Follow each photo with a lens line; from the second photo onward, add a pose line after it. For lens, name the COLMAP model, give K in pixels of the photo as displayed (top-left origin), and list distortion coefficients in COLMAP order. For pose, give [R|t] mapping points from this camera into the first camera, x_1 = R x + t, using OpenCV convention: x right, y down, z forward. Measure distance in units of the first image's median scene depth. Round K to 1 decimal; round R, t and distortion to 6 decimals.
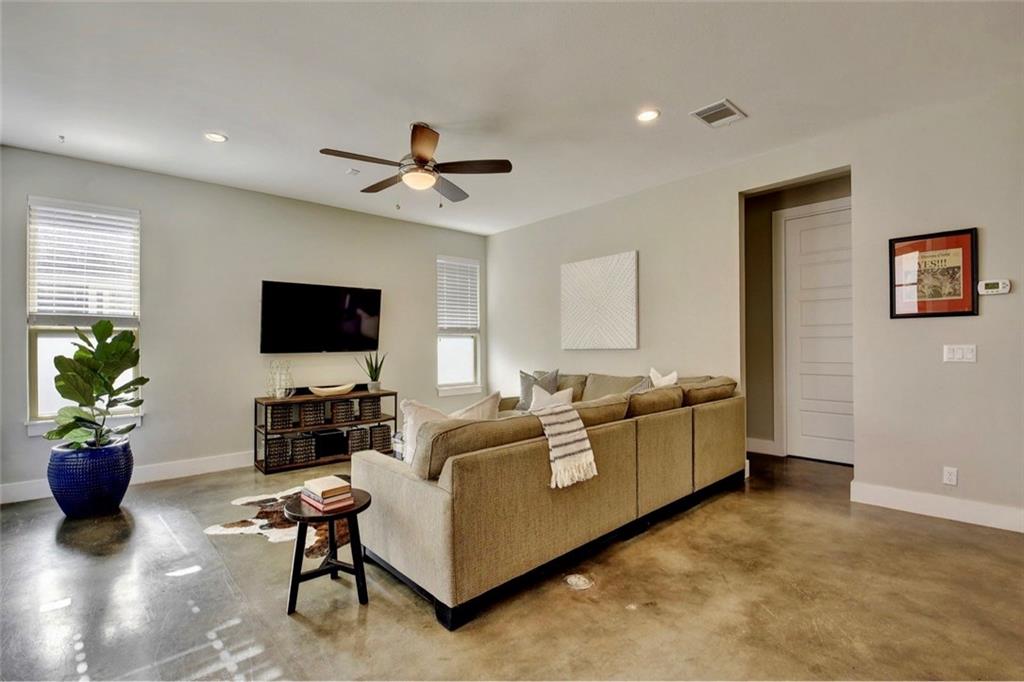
lens RADIAL K [[456.3, 0, 503.2], [0, 456.3, 349.1], [0, 0, 1]] dist [-0.010304, -0.003533]
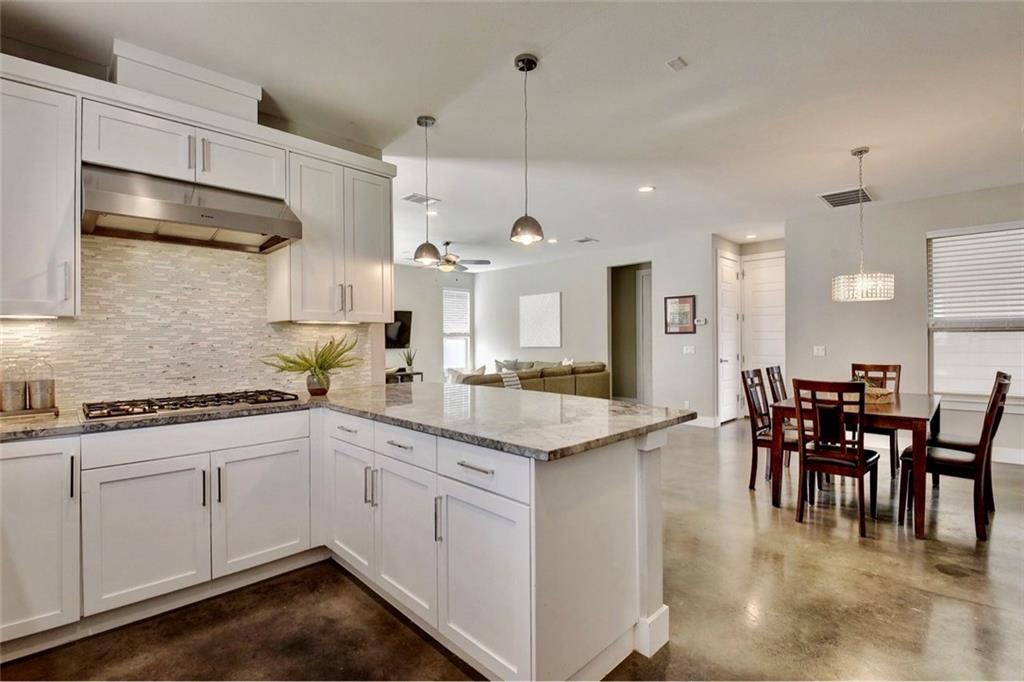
lens RADIAL K [[456.3, 0, 495.1], [0, 456.3, 343.4], [0, 0, 1]] dist [-0.010304, -0.003533]
pose [[0.999522, -0.000552, 0.030923, -0.023728], [0.000551, 1.000000, 0.000072, -0.020562], [-0.030923, -0.000055, 0.999522, -1.063664]]
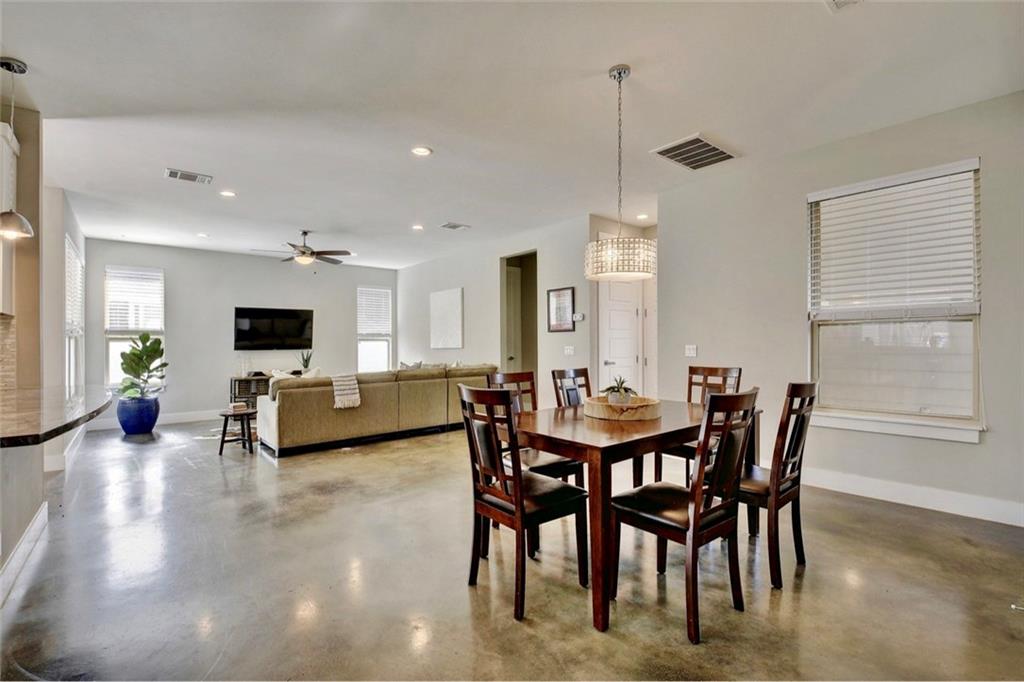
lens RADIAL K [[456.3, 0, 501.3], [0, 456.3, 339.8], [0, 0, 1]] dist [-0.010304, -0.003533]
pose [[0.999201, -0.001495, -0.039948, 0.678317], [0.000841, 0.999865, -0.016386, -0.003363], [0.039967, 0.016339, 0.999067, -0.831351]]
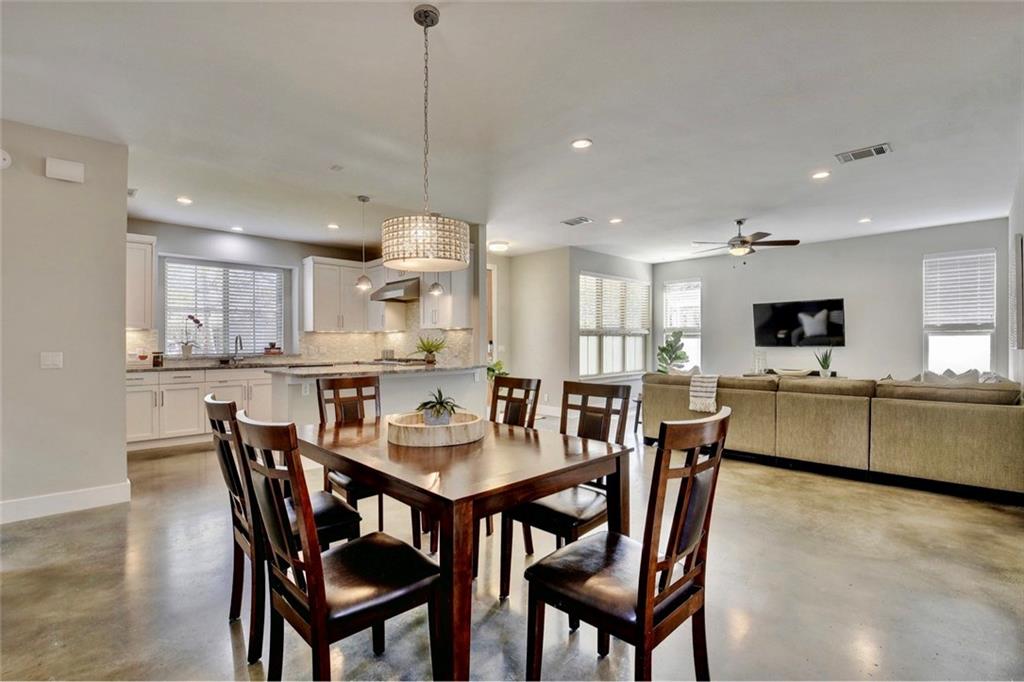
lens RADIAL K [[456.3, 0, 517.3], [0, 456.3, 339.9], [0, 0, 1]] dist [-0.010304, -0.003533]
pose [[0.058455, 0.003422, -0.998284, 1.464212], [-0.002200, 0.999992, 0.003299, -0.025029], [0.998288, 0.002003, 0.058462, 0.016474]]
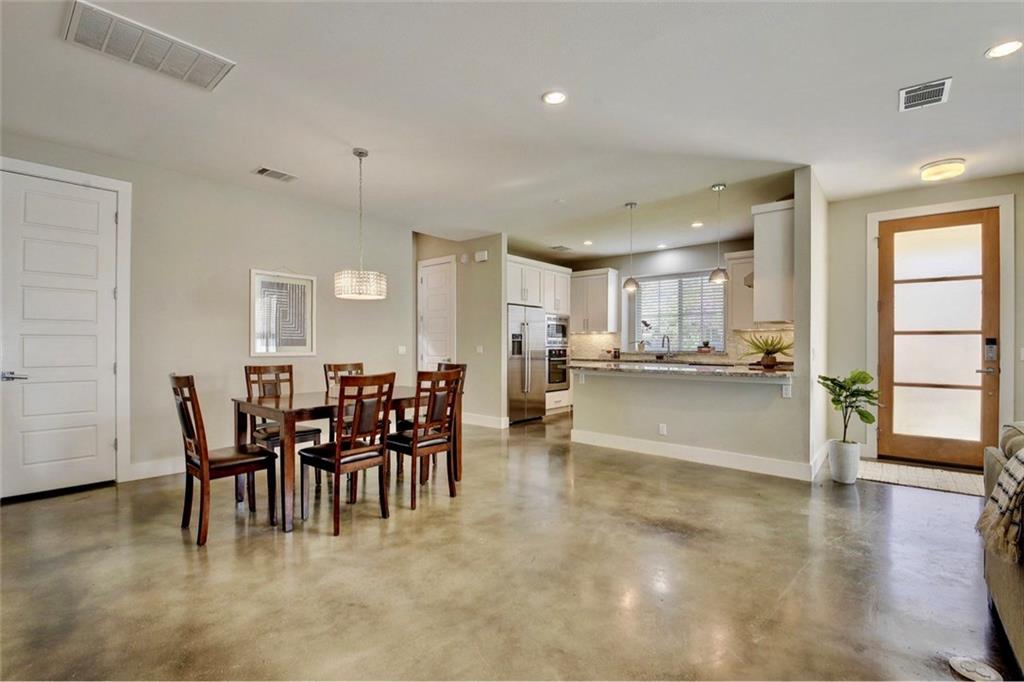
lens RADIAL K [[456.3, 0, 495.7], [0, 456.3, 347.5], [0, 0, 1]] dist [-0.010304, -0.003533]
pose [[-0.993873, 0.006977, -0.110308, 0.651031], [0.005373, 0.999876, 0.014831, -0.014594], [0.110398, 0.014147, -0.993787, 1.039742]]
